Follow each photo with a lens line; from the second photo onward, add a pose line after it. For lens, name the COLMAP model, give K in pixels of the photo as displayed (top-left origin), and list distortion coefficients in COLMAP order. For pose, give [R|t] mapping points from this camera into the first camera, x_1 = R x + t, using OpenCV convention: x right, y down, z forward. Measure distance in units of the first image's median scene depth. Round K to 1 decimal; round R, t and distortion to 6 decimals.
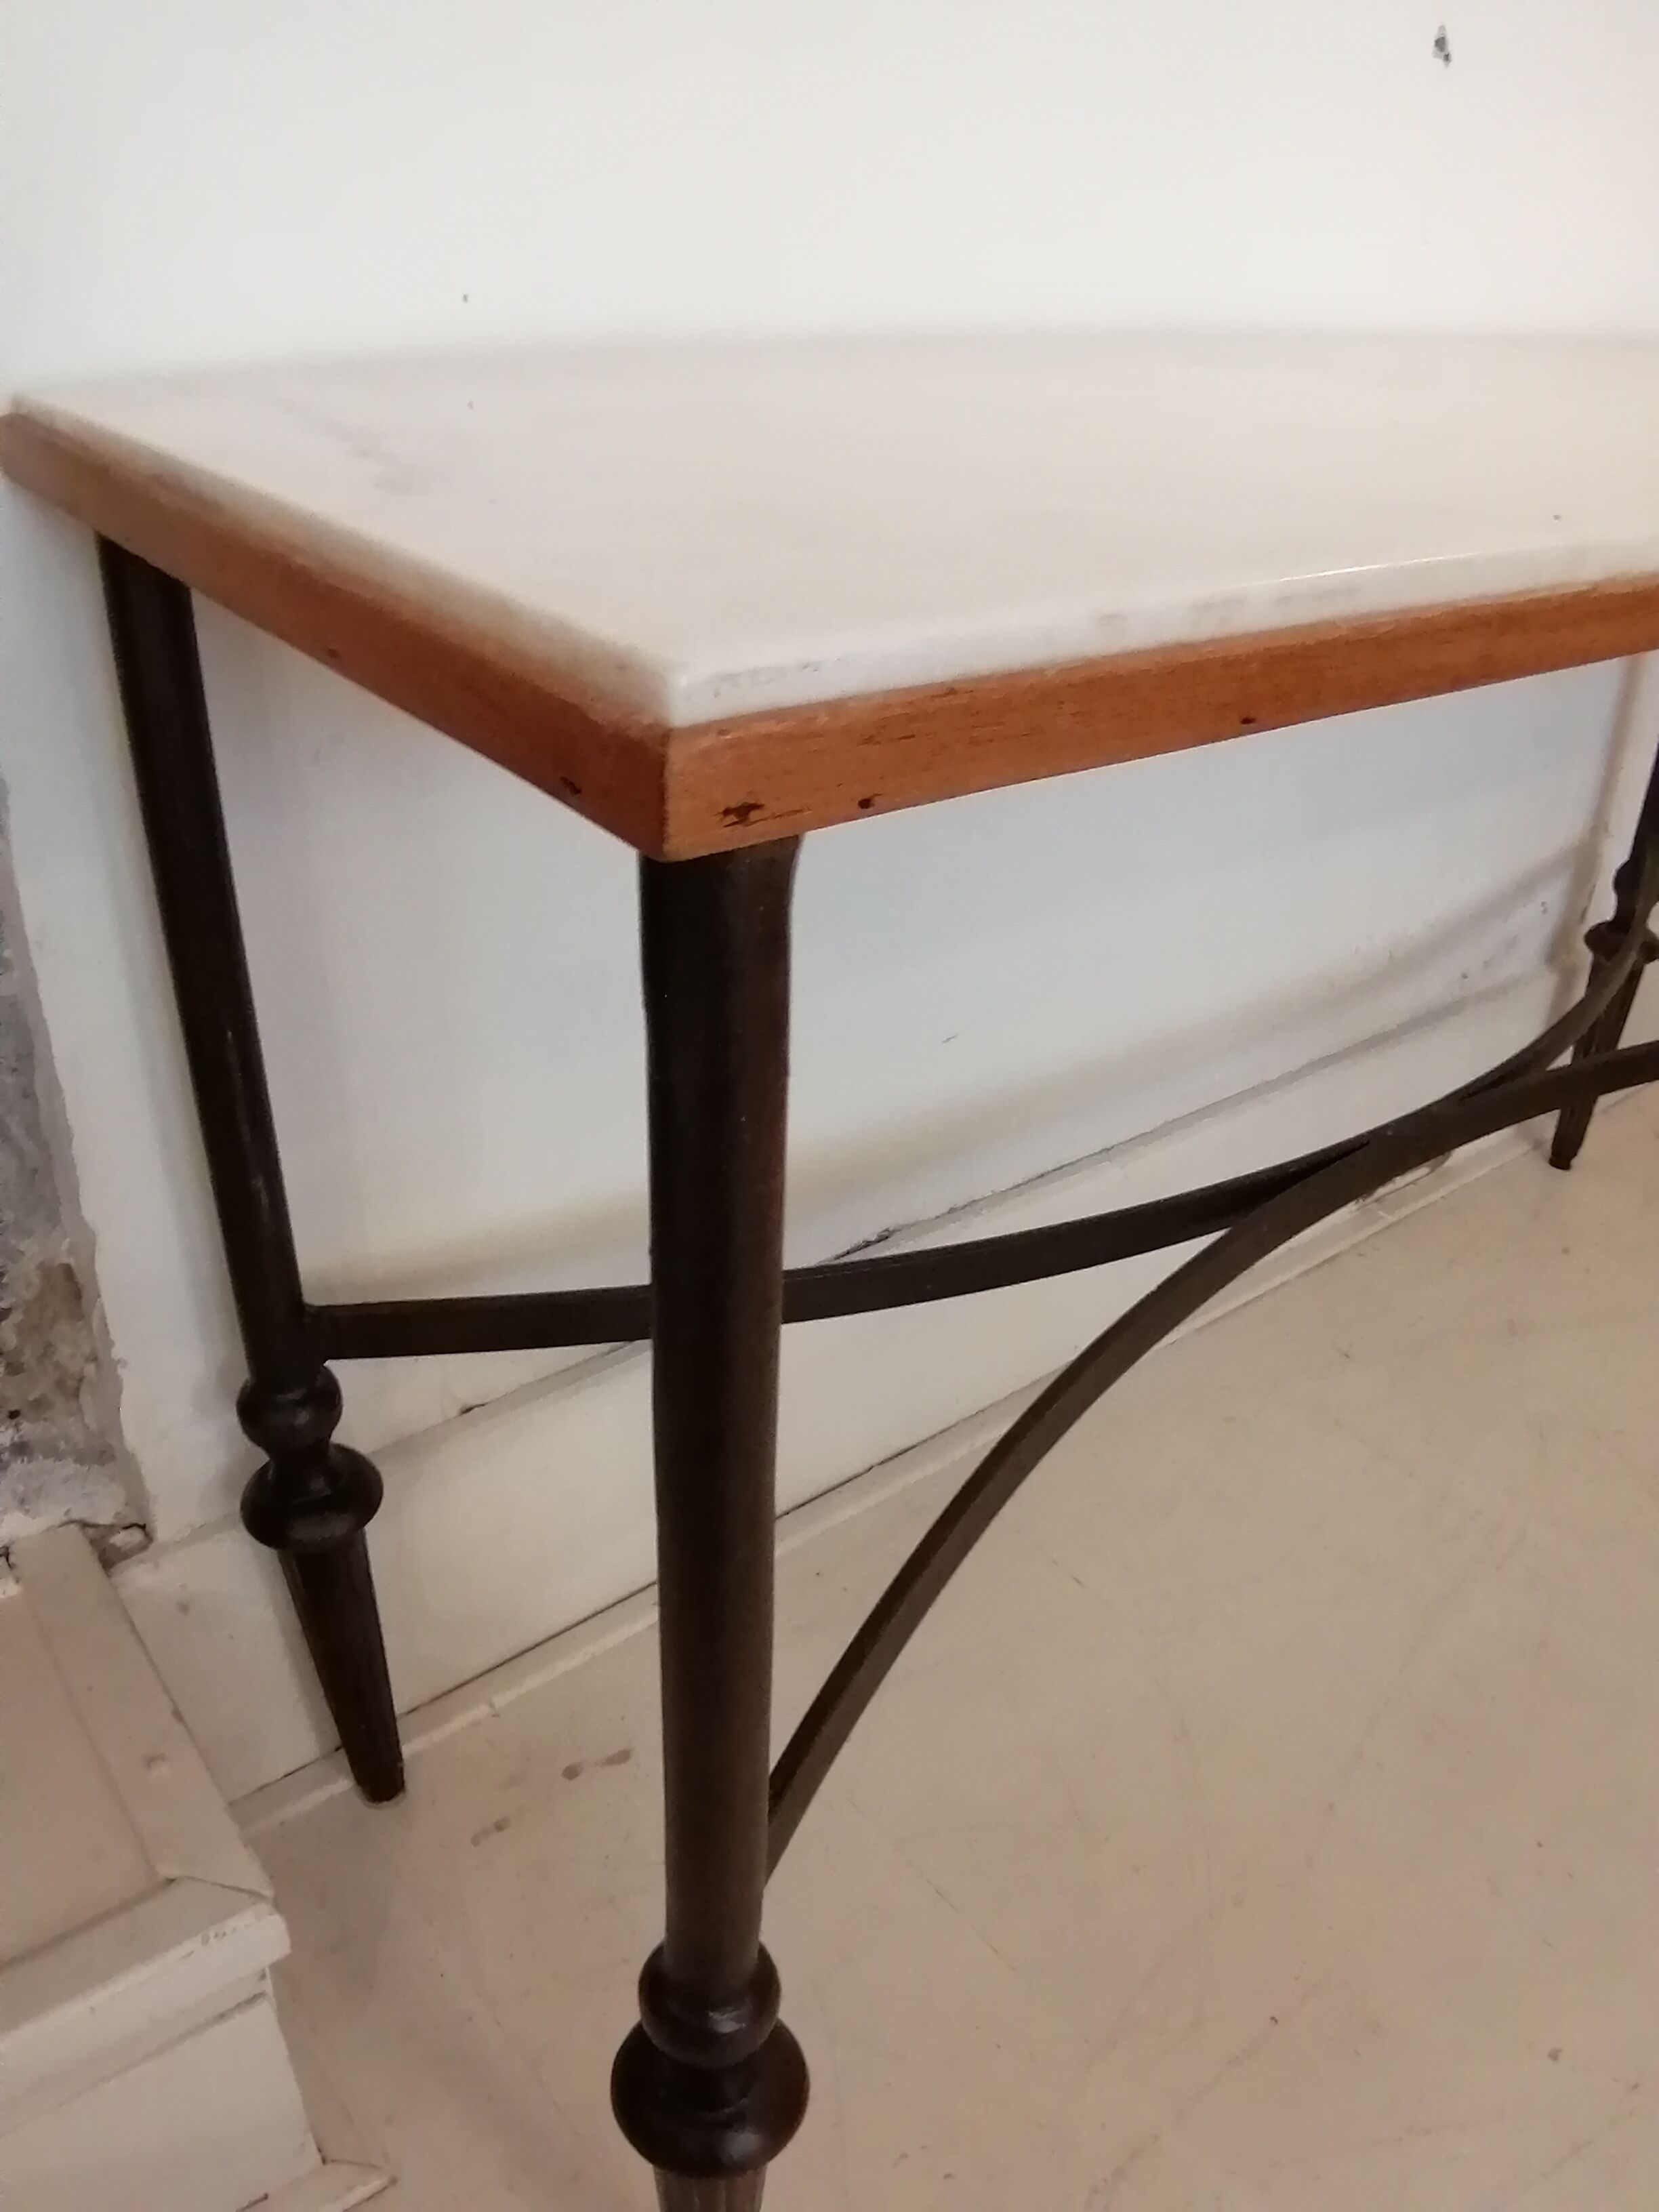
lens RADIAL K [[1636.7, 0, 825.1], [0, 1636.7, 1113.1], [0, 0, 1]] dist [-0.037011, -0.093254]
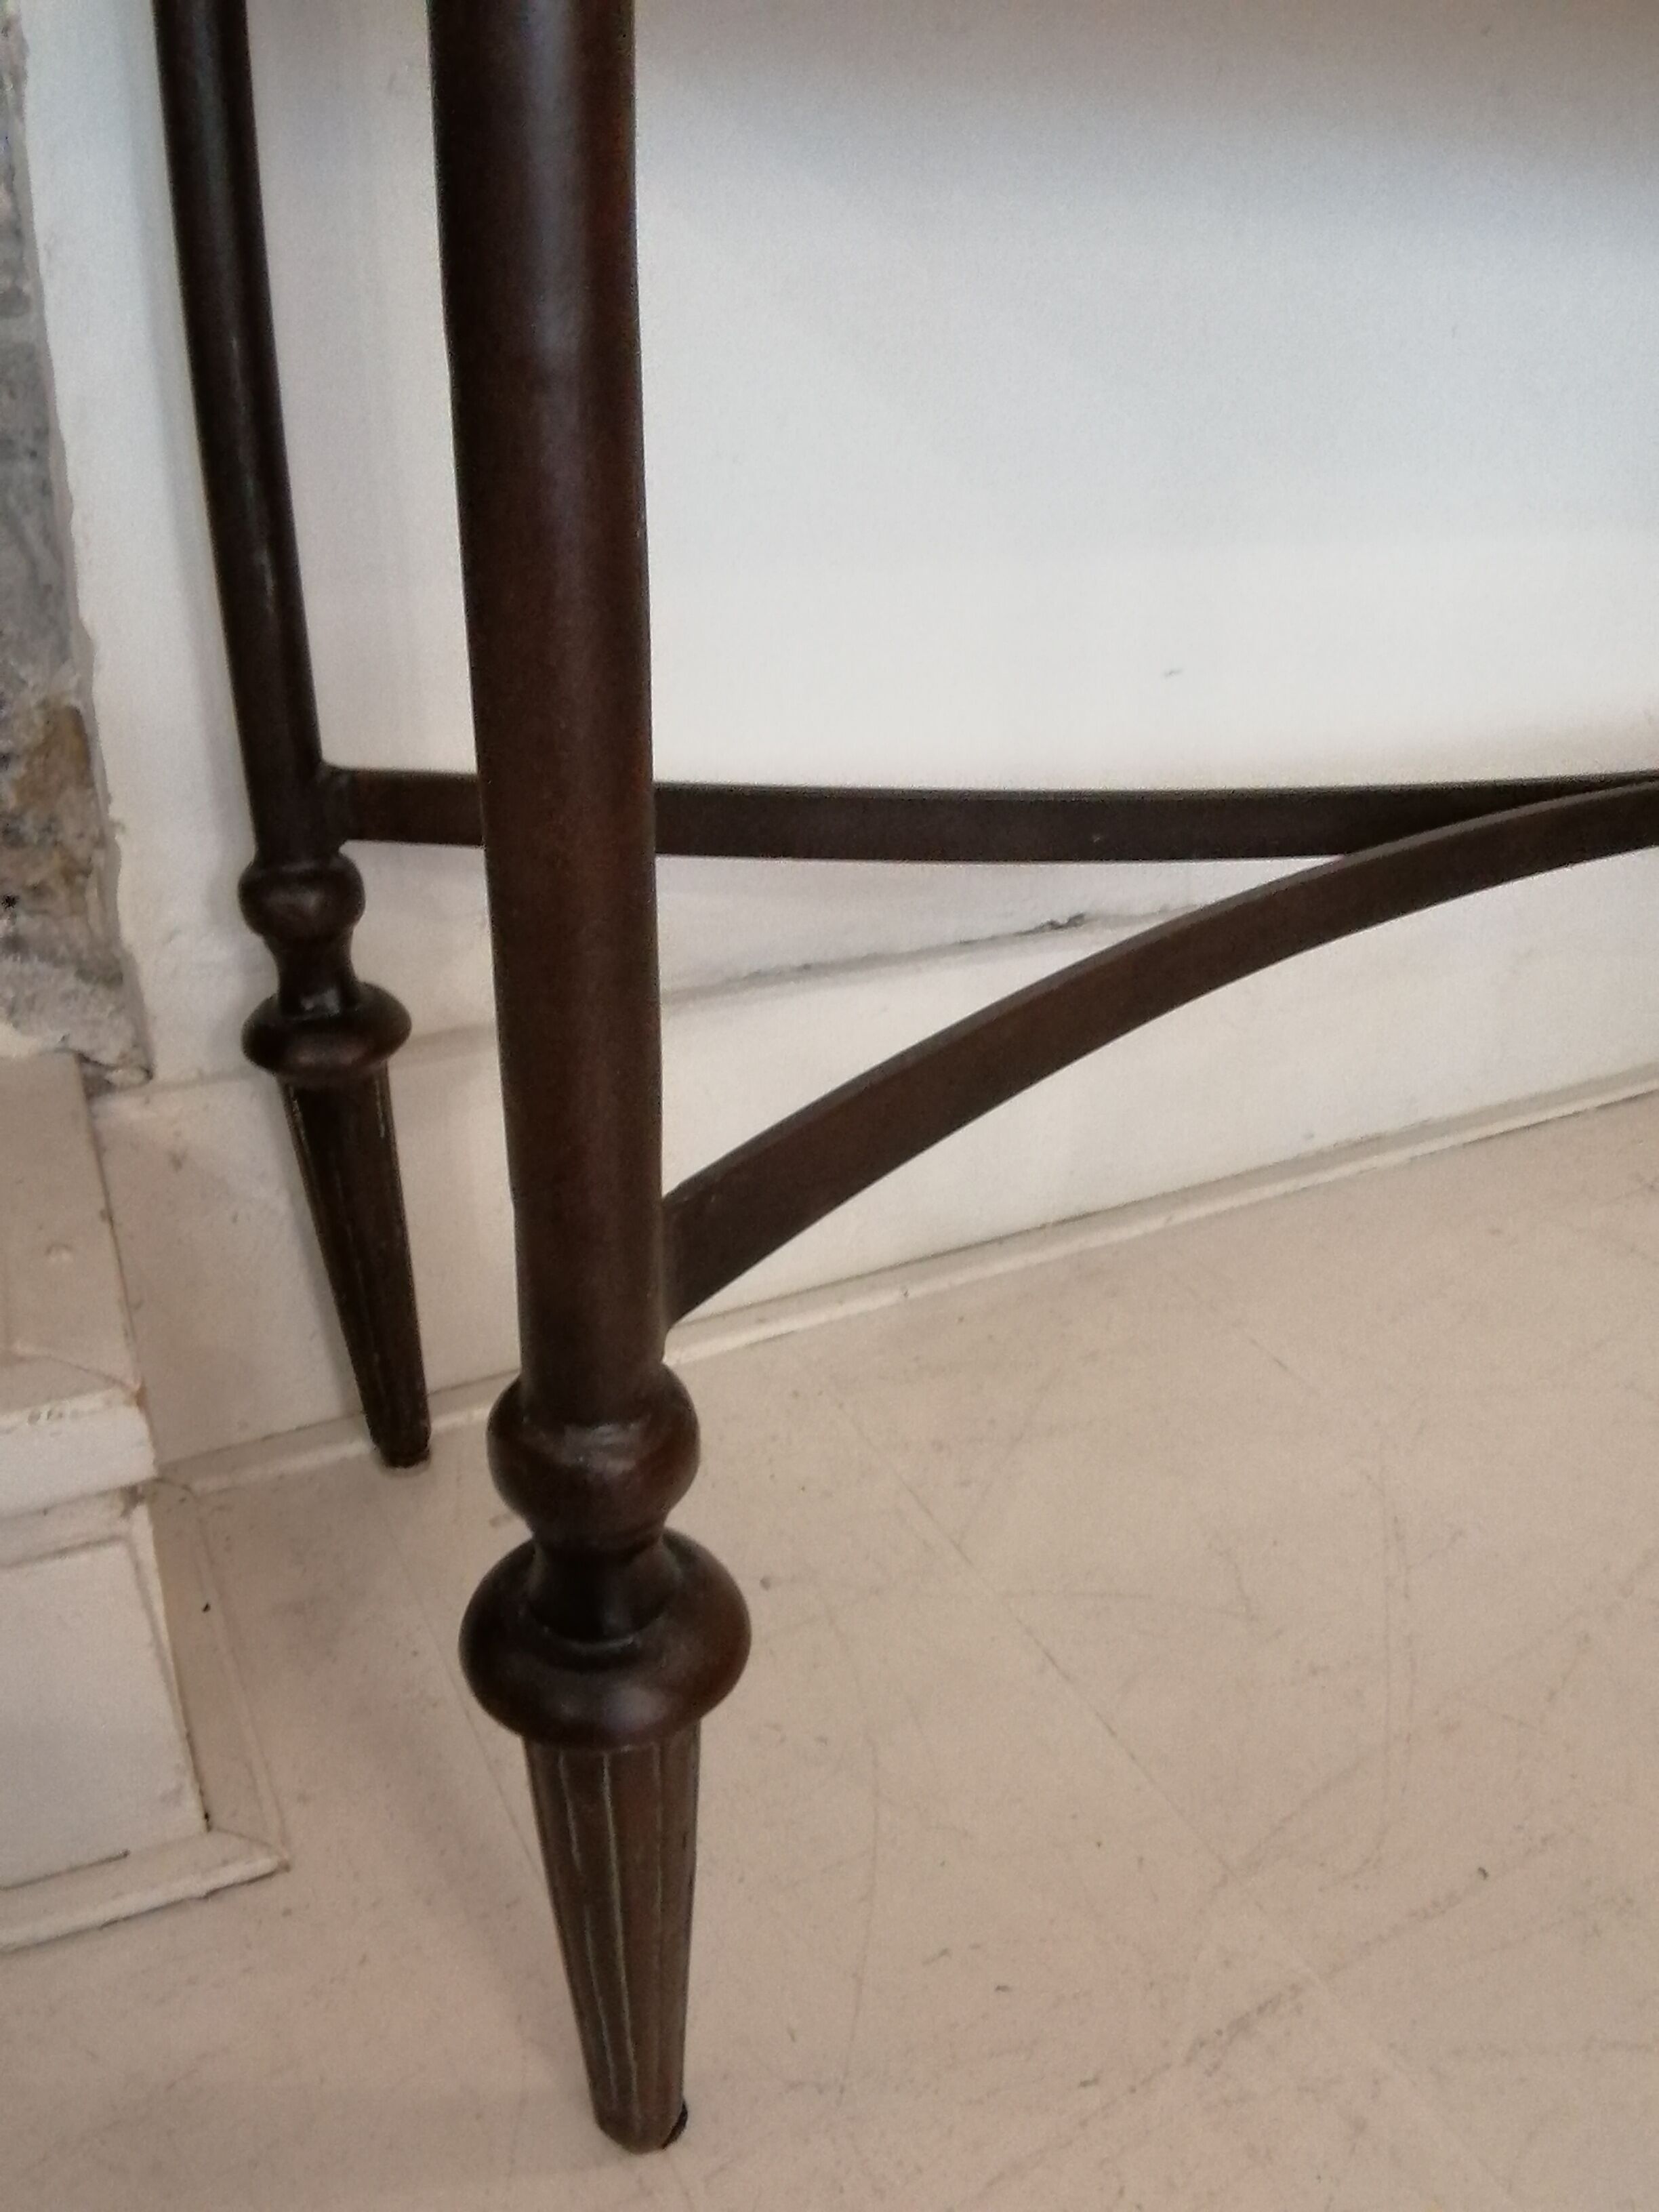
lens RADIAL K [[1636.7, 0, 825.1], [0, 1636.7, 1113.1], [0, 0, 1]] dist [-0.037011, -0.093254]
pose [[0.980885, 0.083070, -0.175963, 0.091719], [-0.089790, 0.995492, -0.030561, 0.291852], [0.172631, 0.045777, 0.983922, 0.226113]]
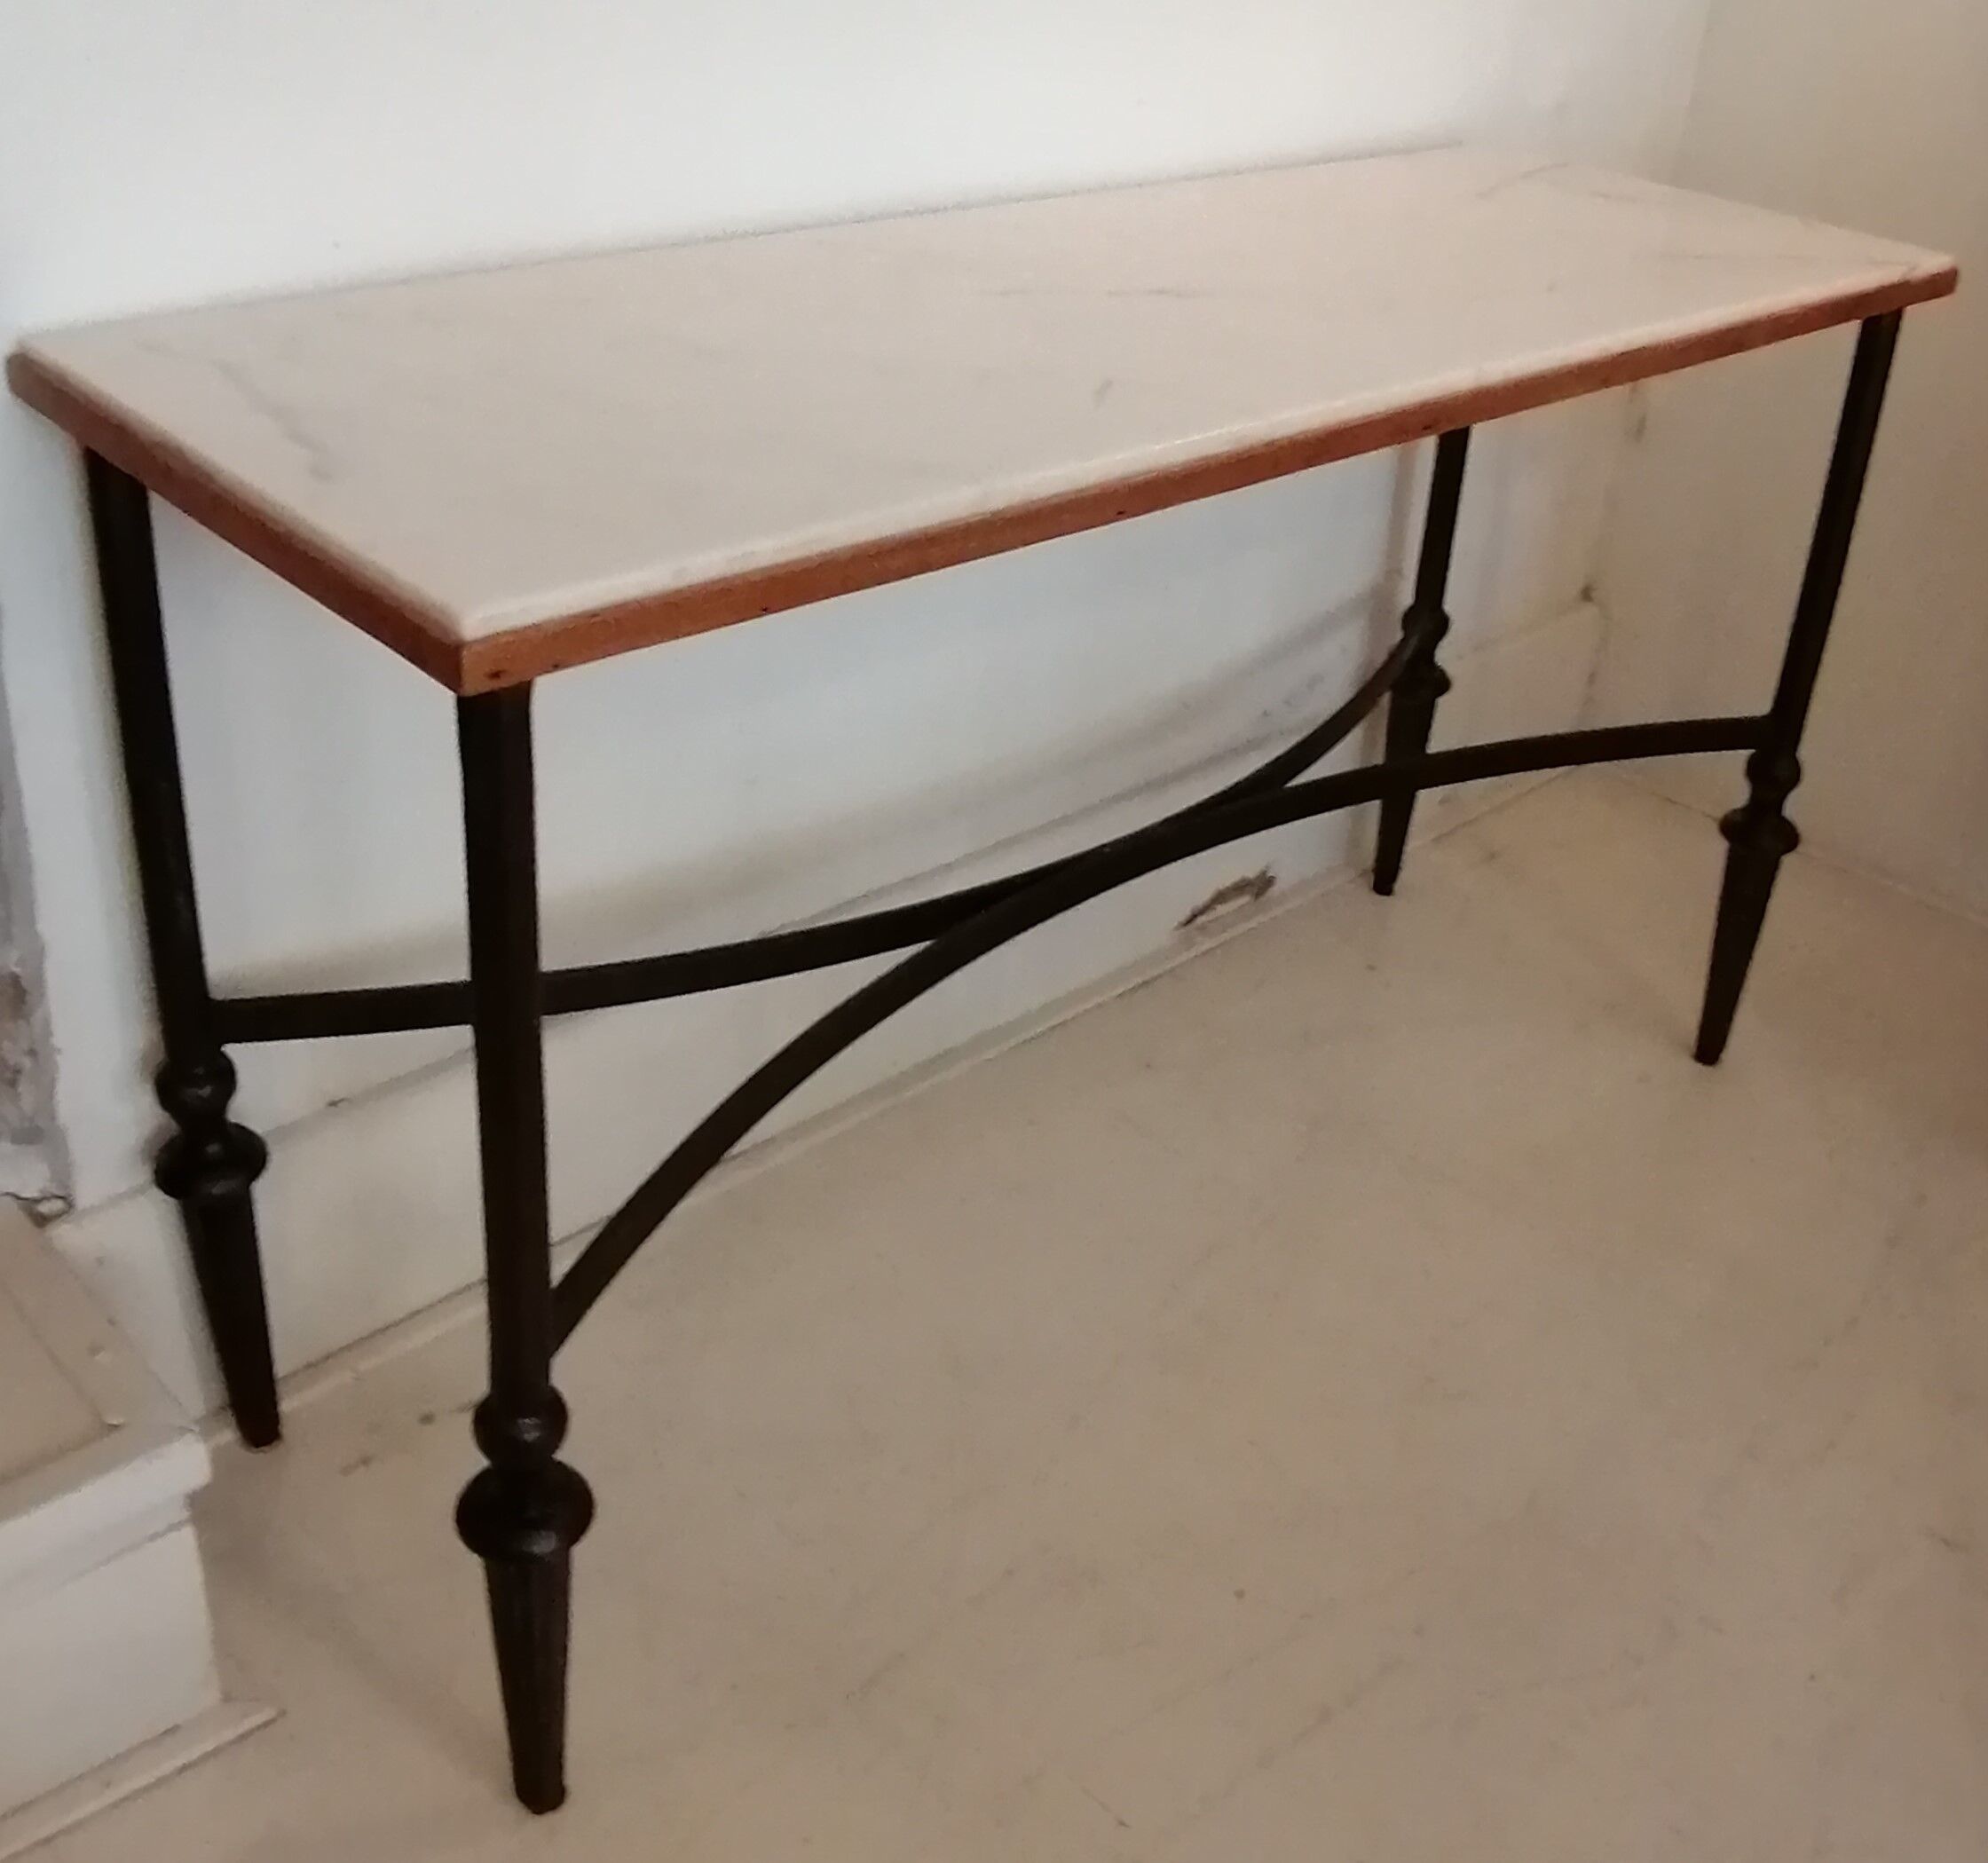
lens RADIAL K [[2138.6, 0, 1000.2], [0, 2138.6, 713.8], [0, 0, 1]] dist [-0.021009, -0.109554]
pose [[0.993629, -0.019952, 0.110919, 0.113021], [0.029062, 0.996280, -0.081128, 0.047005], [-0.108888, 0.083835, 0.990513, -0.719707]]
